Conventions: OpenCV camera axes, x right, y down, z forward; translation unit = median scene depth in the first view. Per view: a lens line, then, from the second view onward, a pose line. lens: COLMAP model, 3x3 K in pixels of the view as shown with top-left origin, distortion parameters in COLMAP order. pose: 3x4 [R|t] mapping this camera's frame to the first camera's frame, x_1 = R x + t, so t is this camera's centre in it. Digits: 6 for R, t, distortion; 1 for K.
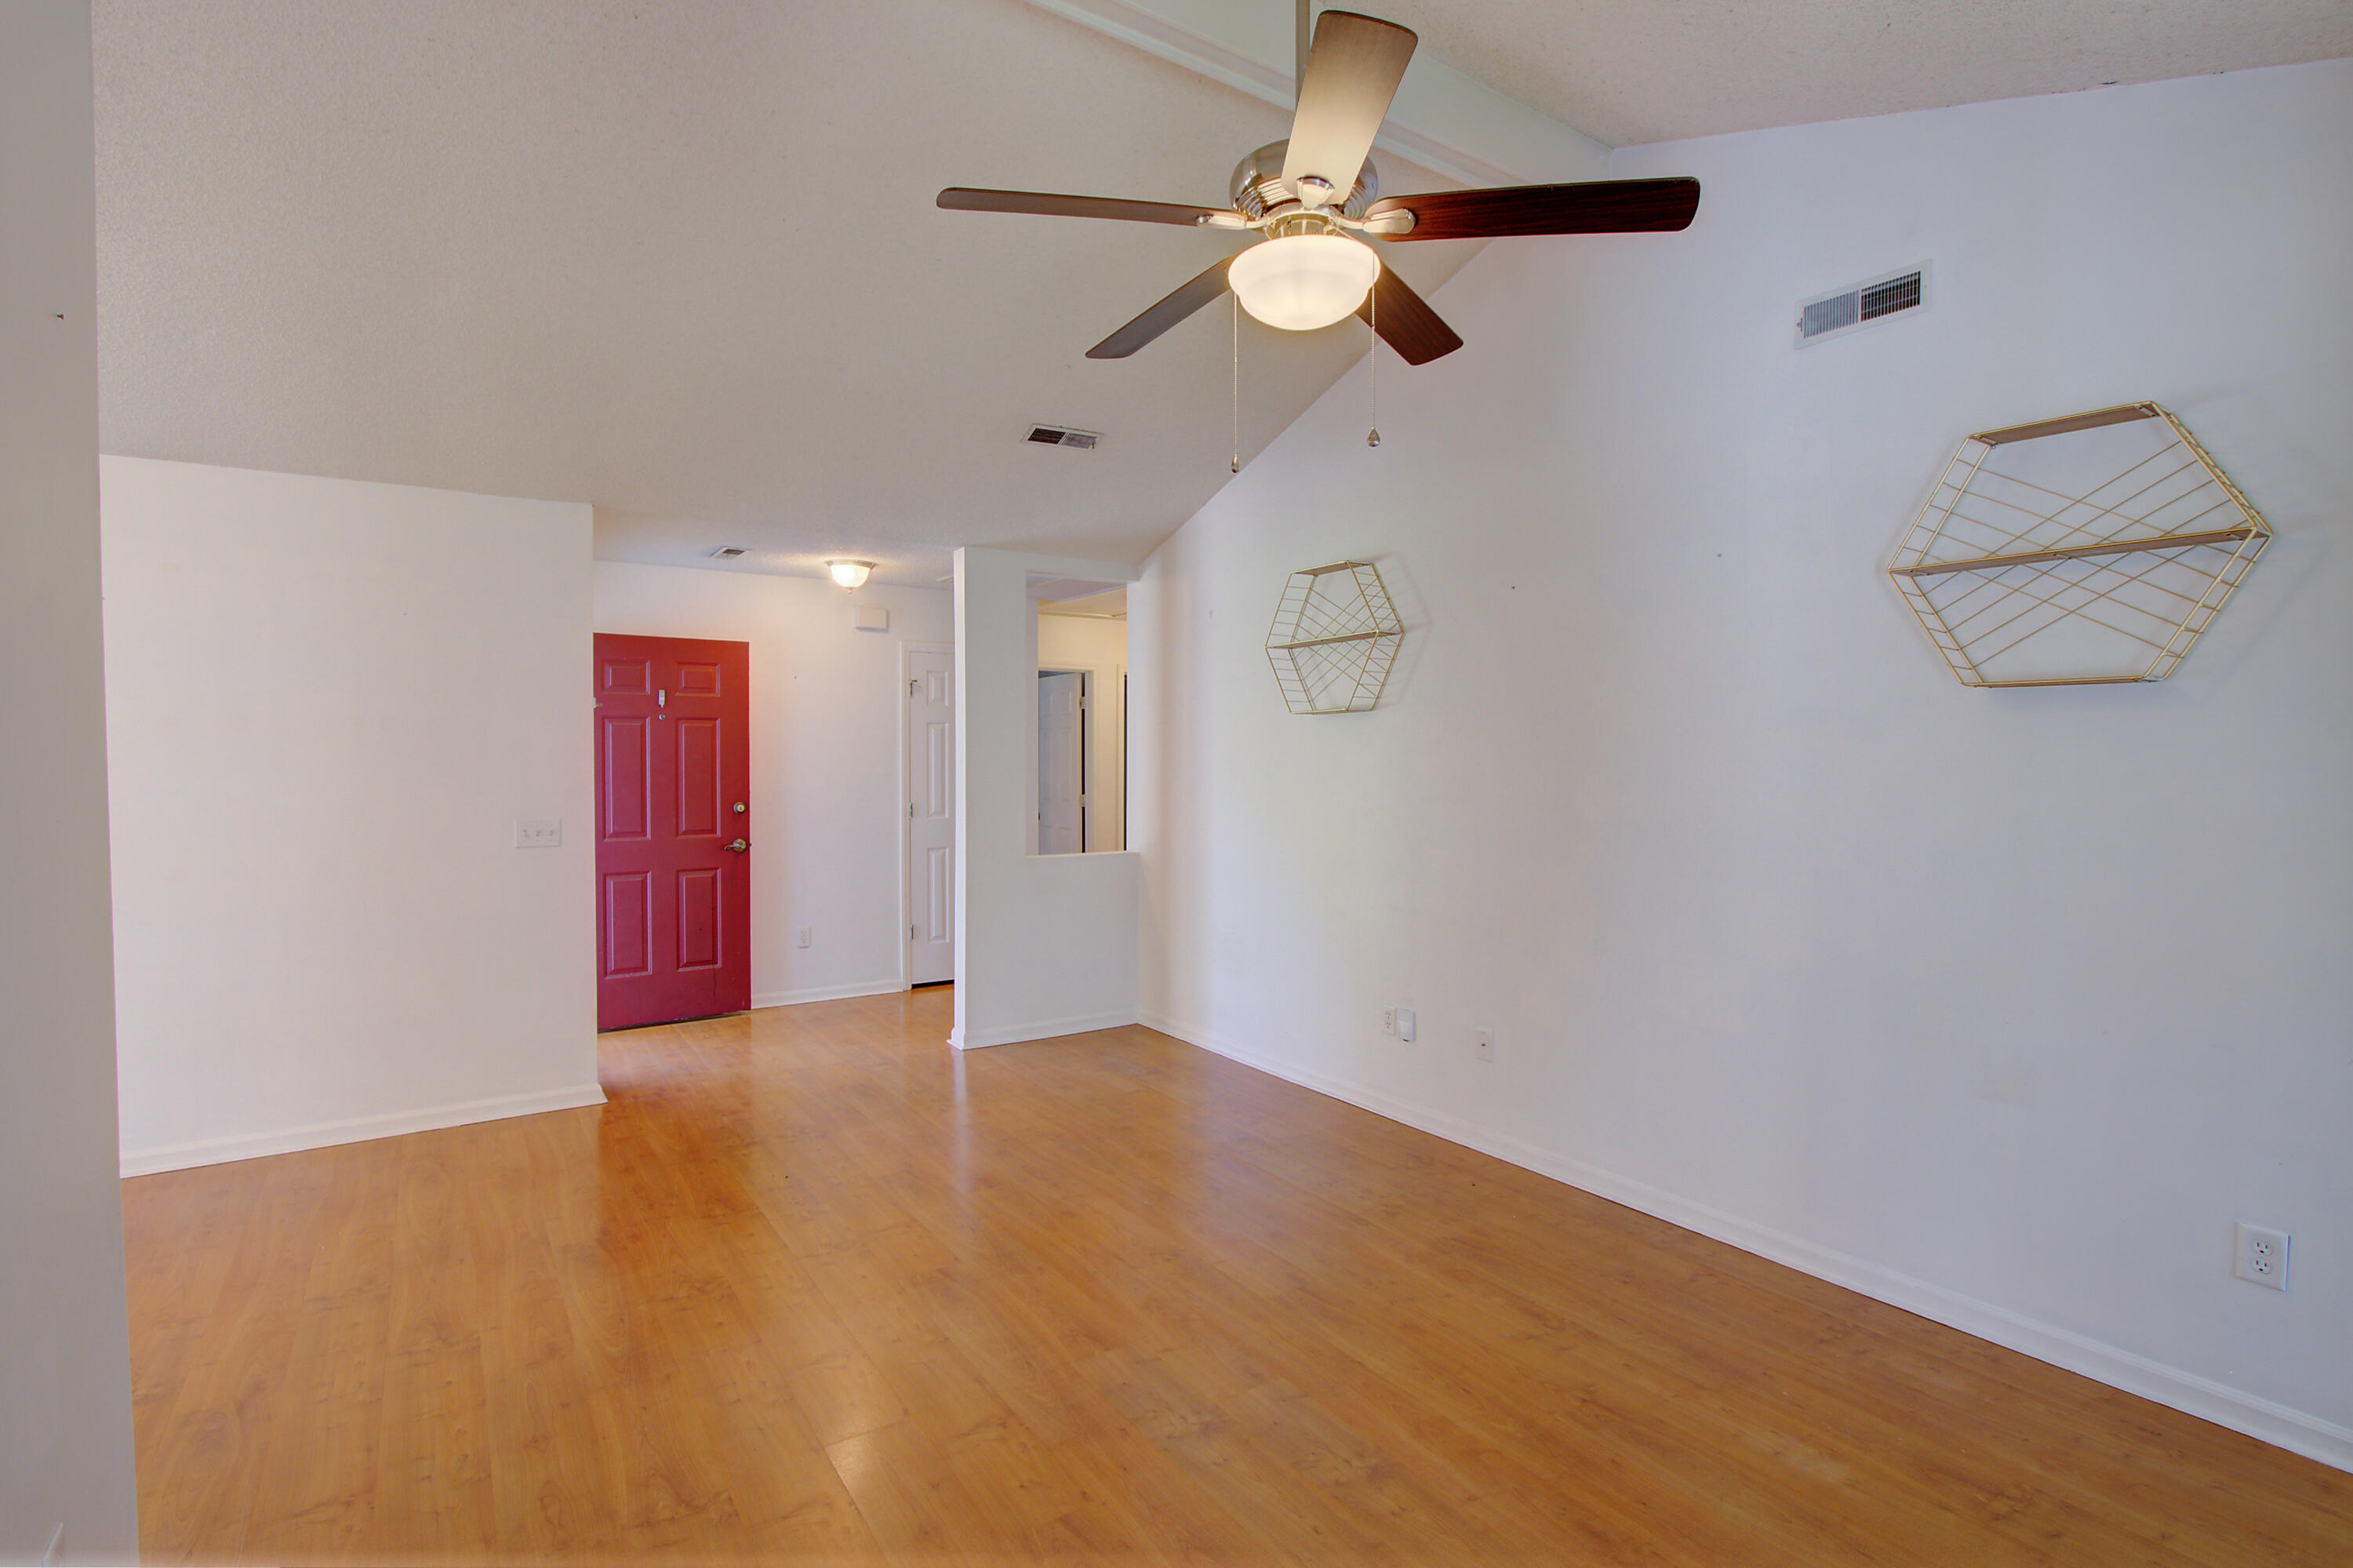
lens RADIAL K [[1107.8, 0, 1145.4], [0, 1107.8, 763.8], [0, 0, 1]] dist [-0.013201, 0.000181]
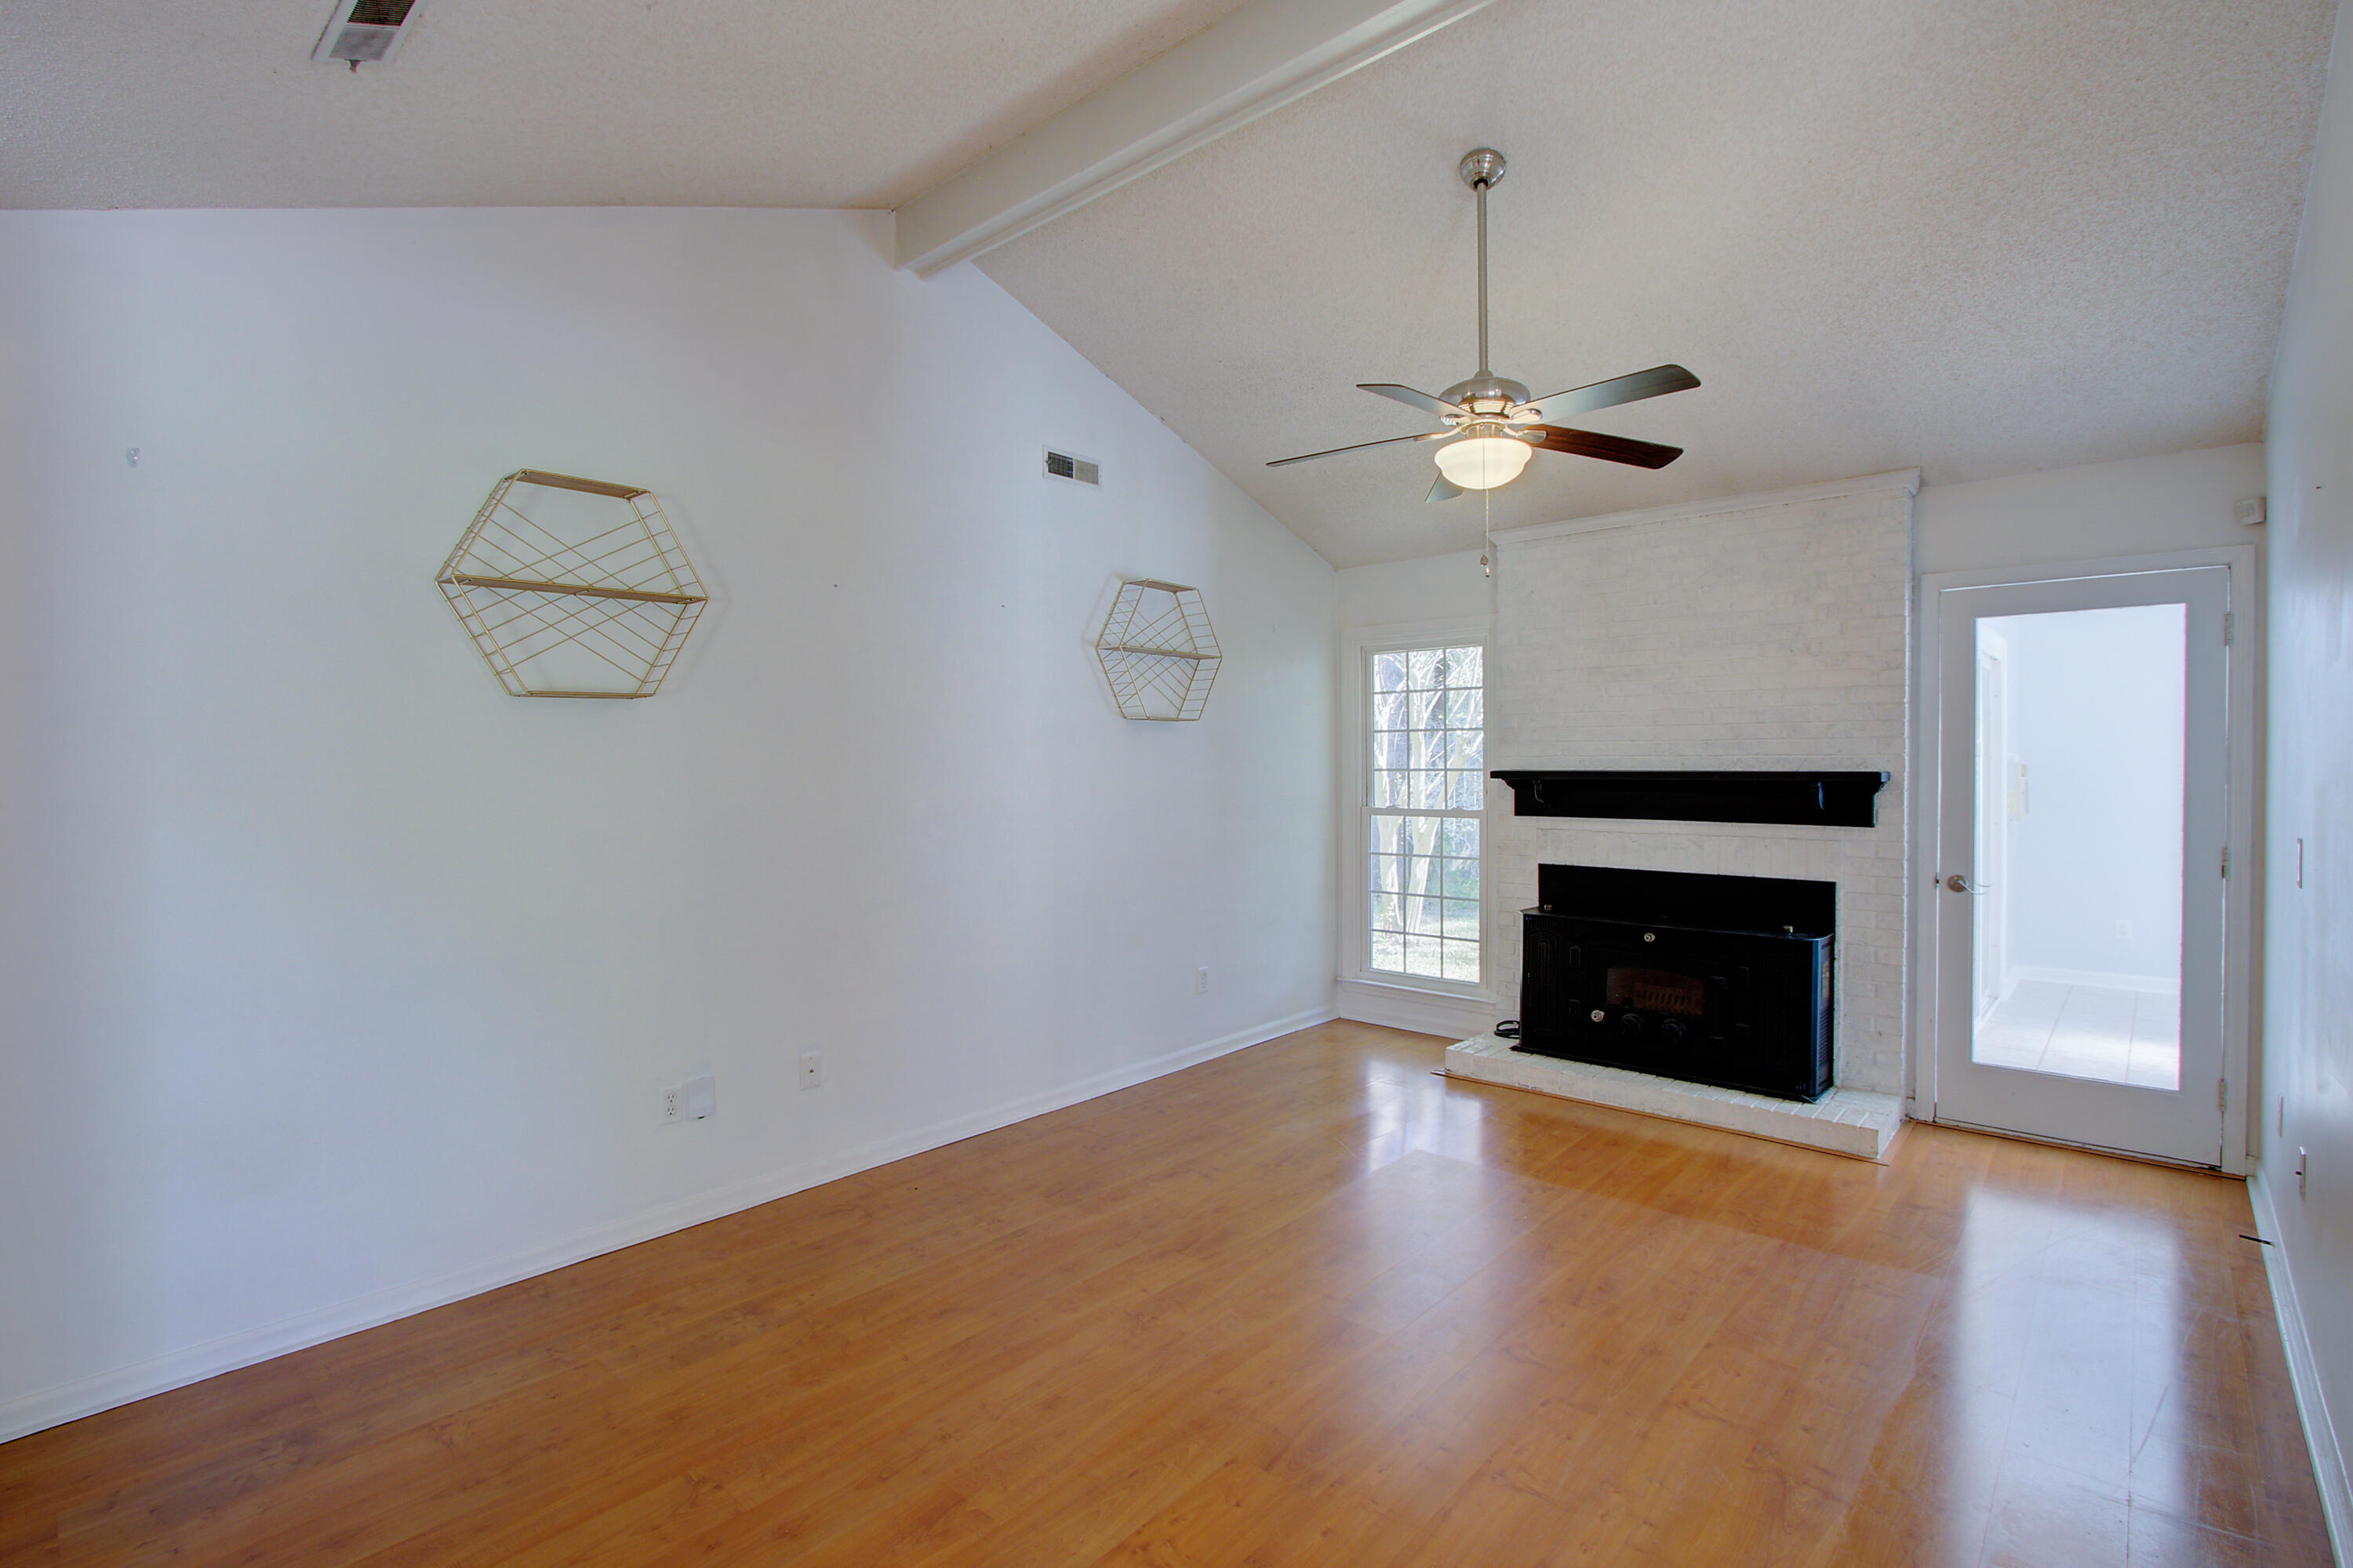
lens RADIAL K [[1107.8, 0, 1145.4], [0, 1107.8, 763.8], [0, 0, 1]] dist [-0.013201, 0.000181]
pose [[-0.246151, -0.007625, 0.969202, -0.938470], [0.009182, 0.999906, 0.010199, -0.014228], [-0.969188, 0.011410, -0.246057, 1.357172]]
